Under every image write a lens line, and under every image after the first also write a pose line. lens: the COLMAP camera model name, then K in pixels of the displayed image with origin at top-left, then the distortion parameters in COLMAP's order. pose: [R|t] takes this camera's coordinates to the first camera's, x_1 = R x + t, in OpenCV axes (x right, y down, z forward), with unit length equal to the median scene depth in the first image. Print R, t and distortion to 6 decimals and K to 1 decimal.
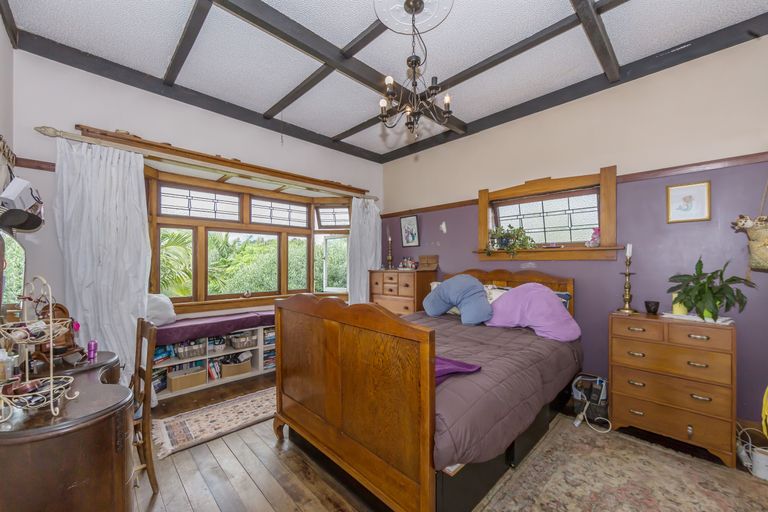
lens RADIAL K [[304.1, 0, 384.3], [0, 304.1, 260.5], [0, 0, 1]] dist [-0.003198, -0.000335]
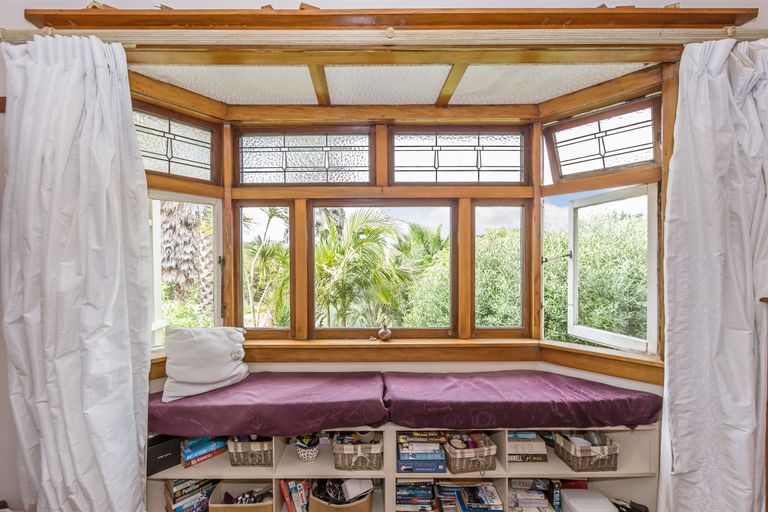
lens RADIAL K [[304.1, 0, 376.6], [0, 304.1, 256.1], [0, 0, 1]] dist [-0.003198, -0.000335]
pose [[0.720863, 0.003750, -0.693067, -0.115101], [0.009064, 0.999849, 0.014838, -0.016159], [0.693018, -0.016978, 0.720720, 0.593134]]
